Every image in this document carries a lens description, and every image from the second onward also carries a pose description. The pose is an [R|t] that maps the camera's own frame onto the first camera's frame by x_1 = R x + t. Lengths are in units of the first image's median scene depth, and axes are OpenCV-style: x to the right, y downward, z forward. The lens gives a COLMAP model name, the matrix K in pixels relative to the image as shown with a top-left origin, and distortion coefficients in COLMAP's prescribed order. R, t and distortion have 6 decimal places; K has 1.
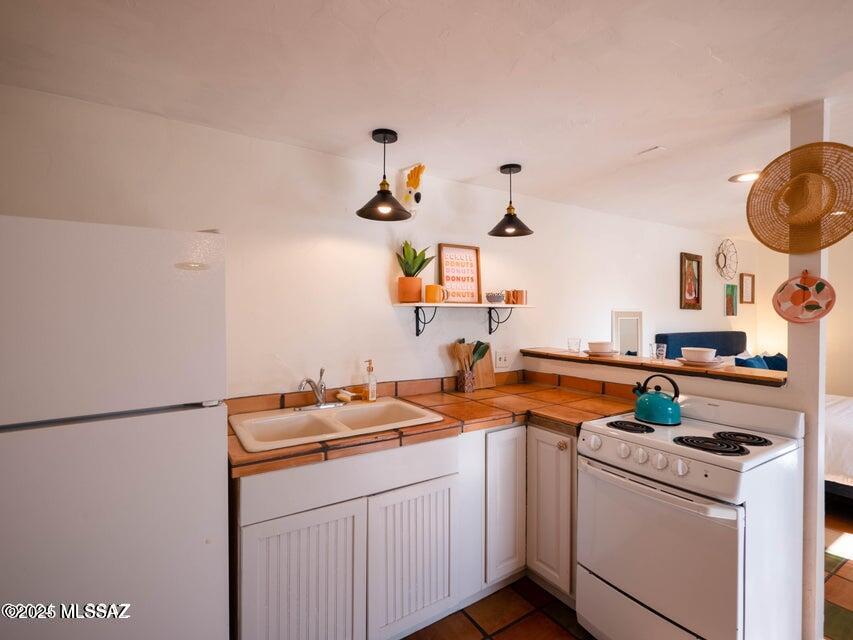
lens RADIAL K [[408.3, 0, 419.6], [0, 408.3, 315.0], [0, 0, 1]] dist [0.001895, -0.001057]
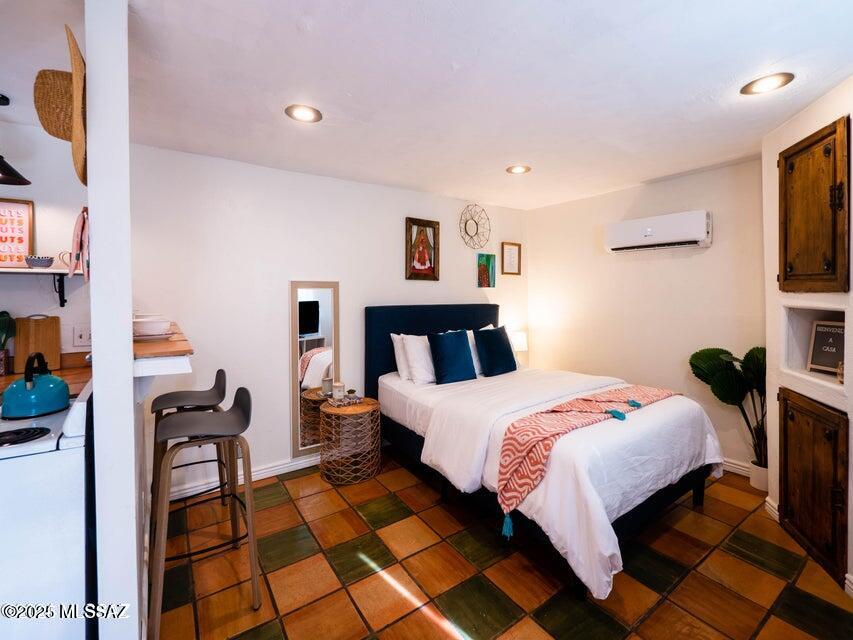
lens RADIAL K [[401.1, 0, 405.3], [0, 401.1, 306.2], [0, 0, 1]] dist [-0.015936, -0.000647]
pose [[0.998206, -0.008688, 0.059234, 1.042933], [0.007104, 0.999613, 0.026909, 0.037260], [-0.059445, -0.026440, 0.997881, 0.185820]]
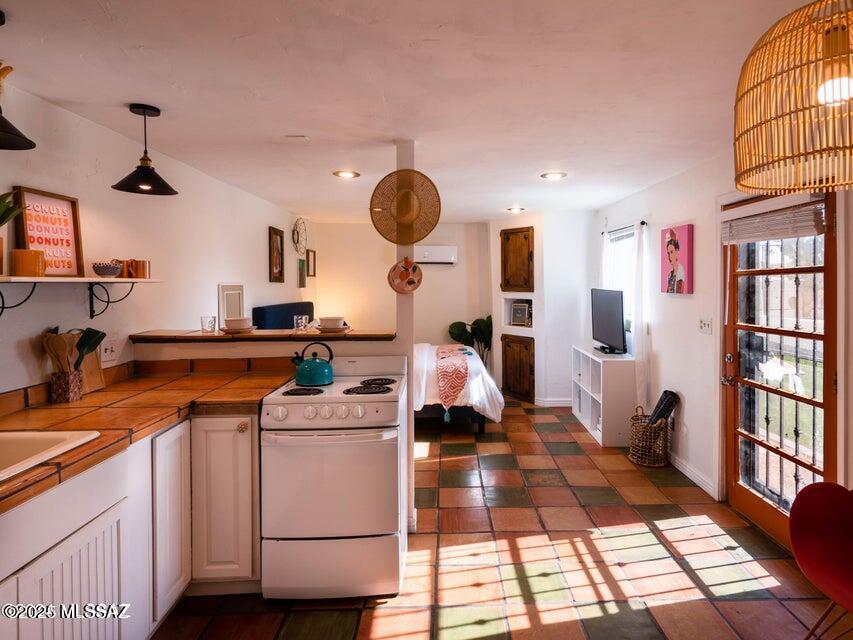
lens RADIAL K [[485.6, 0, 438.5], [0, 485.6, 293.4], [0, 0, 1]] dist [-0.000379, 0.003159]
pose [[0.526166, -0.024145, 0.850039, -0.307709], [0.012761, 0.999708, 0.020497, -0.010245], [-0.850286, 0.000062, 0.526320, 0.005922]]
